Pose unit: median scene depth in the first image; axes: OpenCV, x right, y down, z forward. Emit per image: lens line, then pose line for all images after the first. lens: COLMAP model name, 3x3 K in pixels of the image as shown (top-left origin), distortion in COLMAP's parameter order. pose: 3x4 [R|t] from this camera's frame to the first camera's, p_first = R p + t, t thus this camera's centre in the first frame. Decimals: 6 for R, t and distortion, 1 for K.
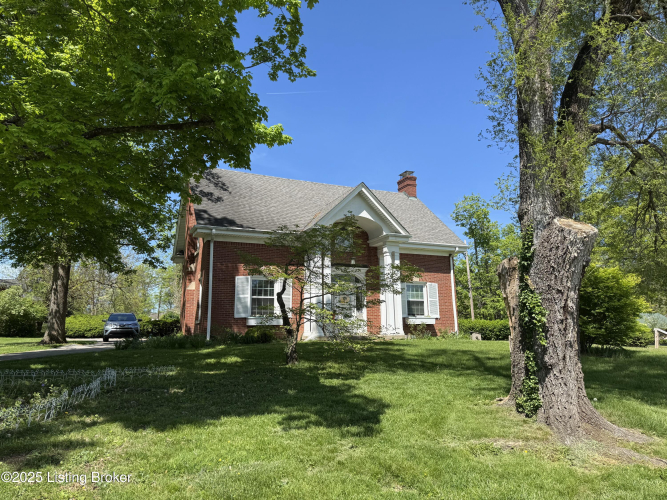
lens RADIAL K [[468.5, 0, 333.3], [0, 468.5, 250.4], [0, 0, 1]] dist [-0.012085, -0.008114]
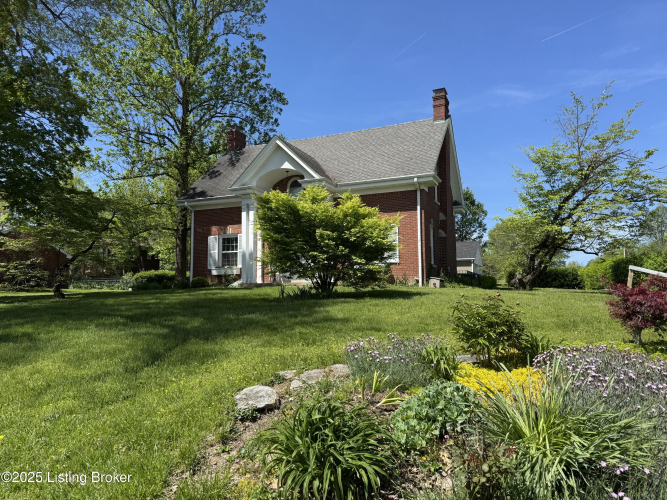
lens RADIAL K [[468.5, 0, 333.5], [0, 468.5, 249.6], [0, 0, 1]] dist [-0.012085, -0.008114]
pose [[0.705087, -0.052302, -0.707190, 0.889159], [0.140630, 0.987782, 0.067158, 0.051524], [0.695037, -0.146804, 0.703827, 0.345057]]
